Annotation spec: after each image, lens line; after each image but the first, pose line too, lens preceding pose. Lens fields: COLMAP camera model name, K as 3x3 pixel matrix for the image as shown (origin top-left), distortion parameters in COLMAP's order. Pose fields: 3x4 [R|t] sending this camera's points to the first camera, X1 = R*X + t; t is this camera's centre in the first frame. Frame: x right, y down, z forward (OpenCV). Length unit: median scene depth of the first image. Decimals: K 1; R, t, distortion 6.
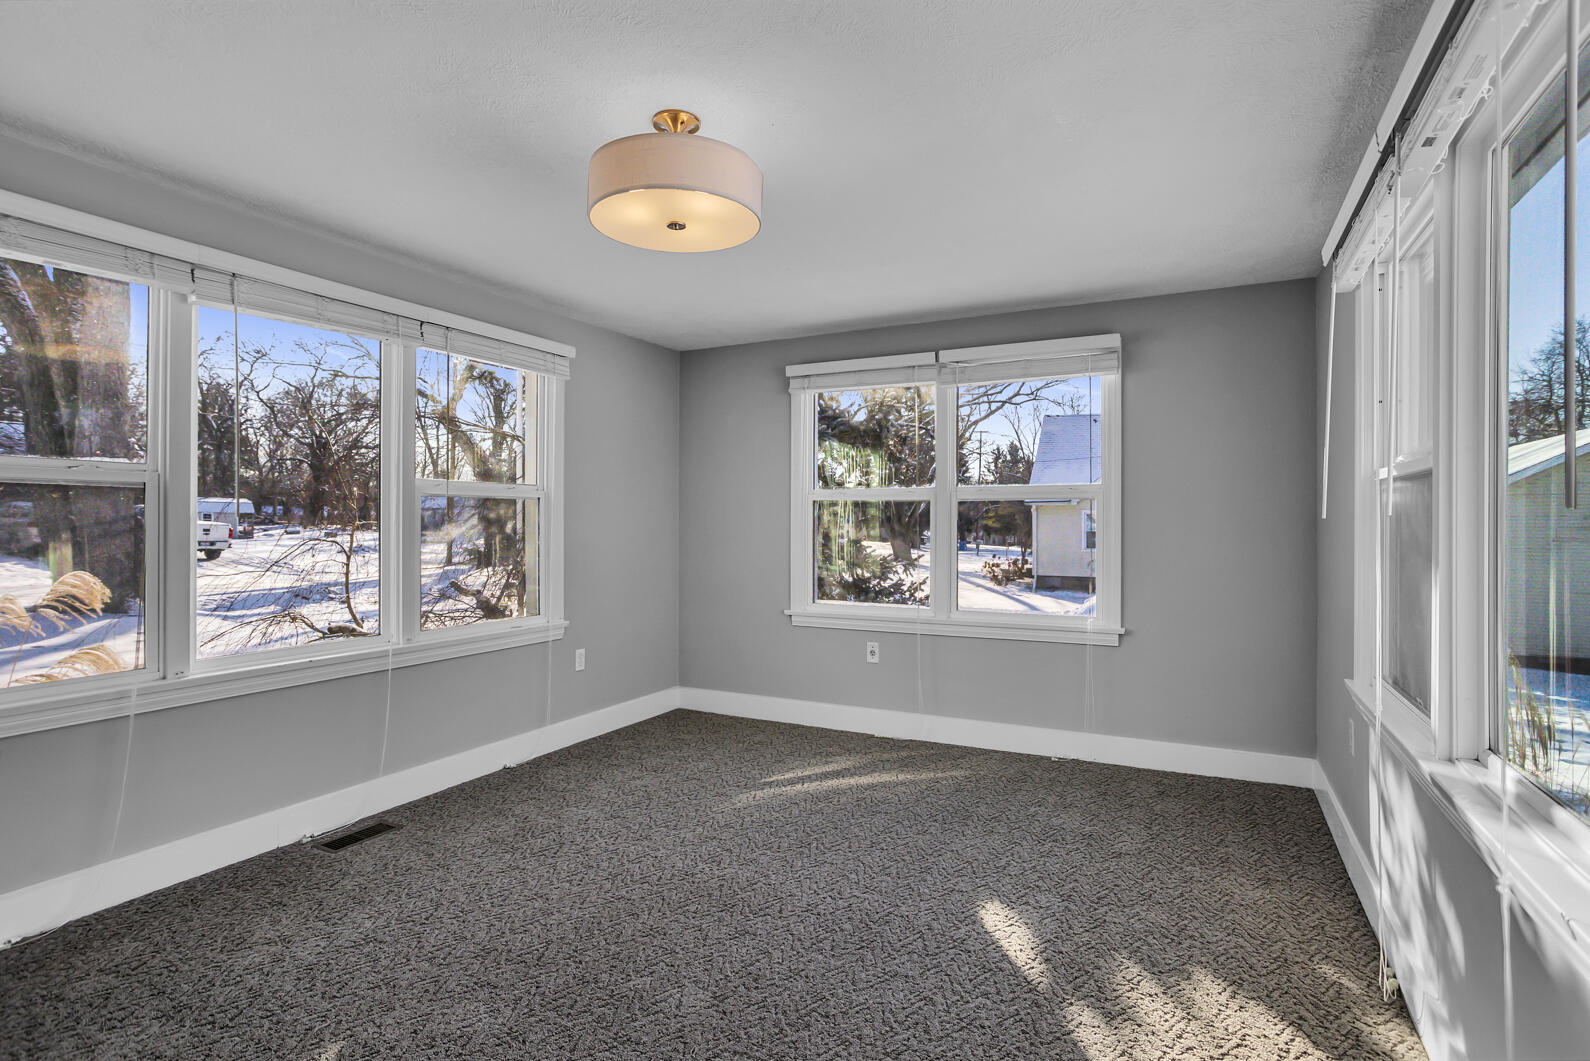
lens RADIAL K [[789.3, 0, 789.9], [0, 789.3, 512.6], [0, 0, 1]] dist [-0.051200, 0.033958]
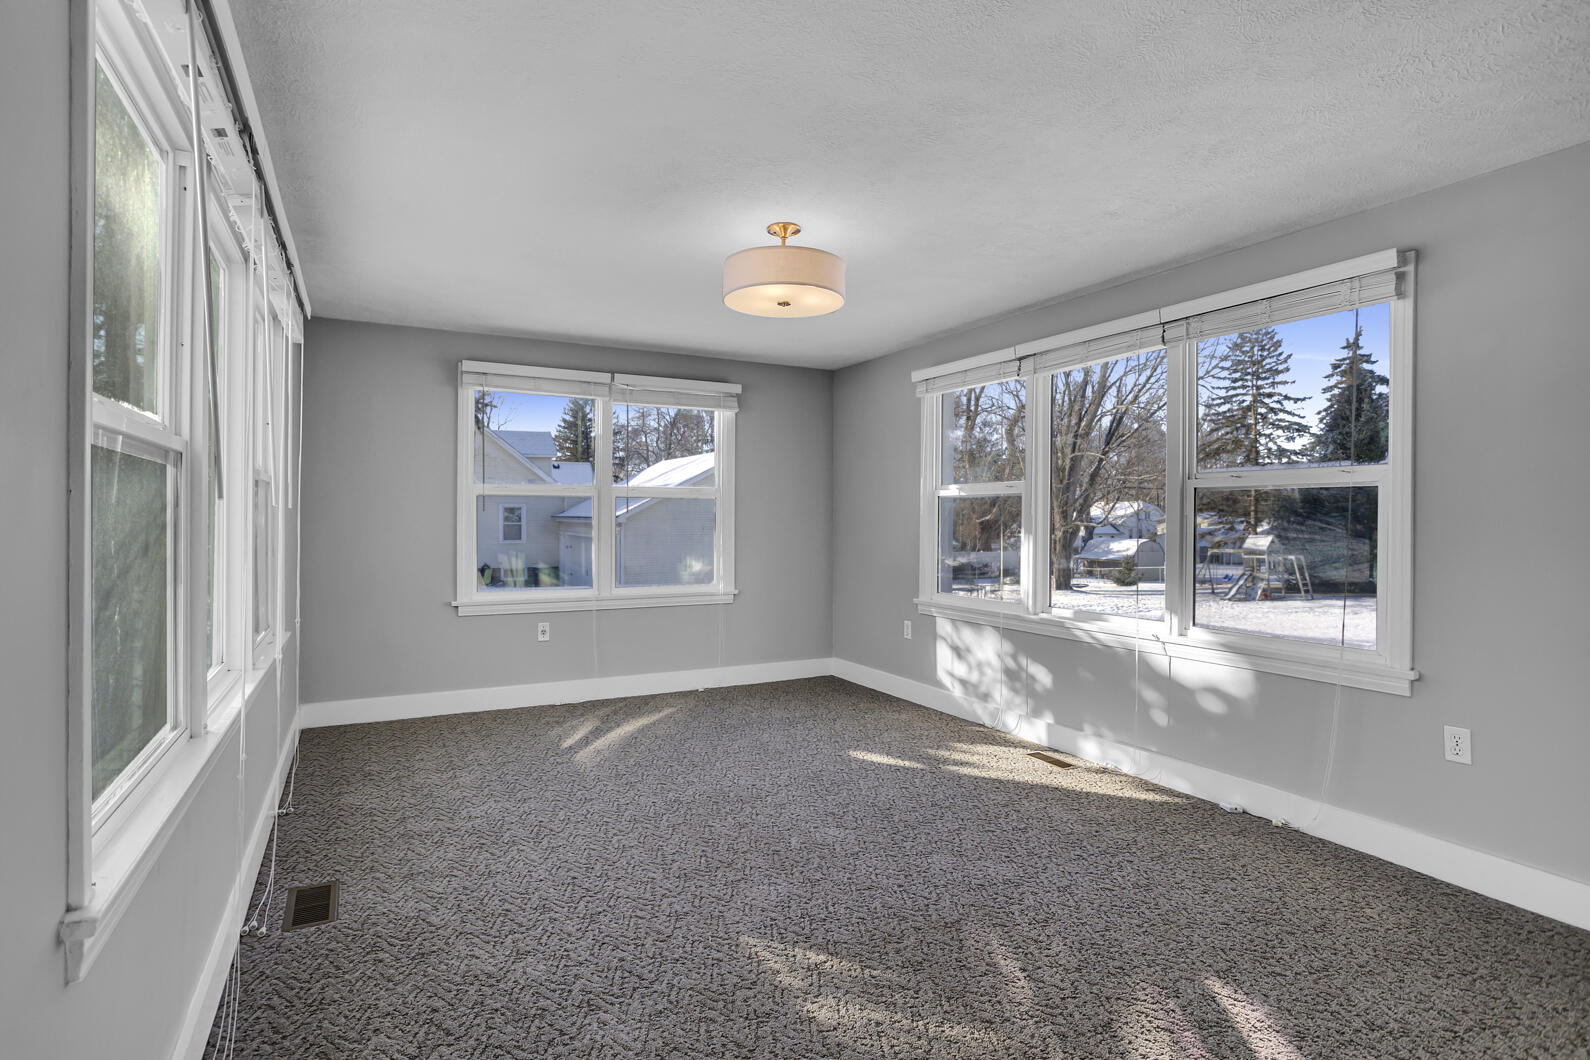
lens RADIAL K [[805.7, 0, 762.0], [0, 805.7, 499.7], [0, 0, 1]] dist [-0.003618, -0.000028]
pose [[0.564116, 0.023590, 0.825359, -0.934527], [-0.017673, 0.999708, -0.016494, 0.006790], [-0.825507, -0.005282, 0.564368, 0.147832]]
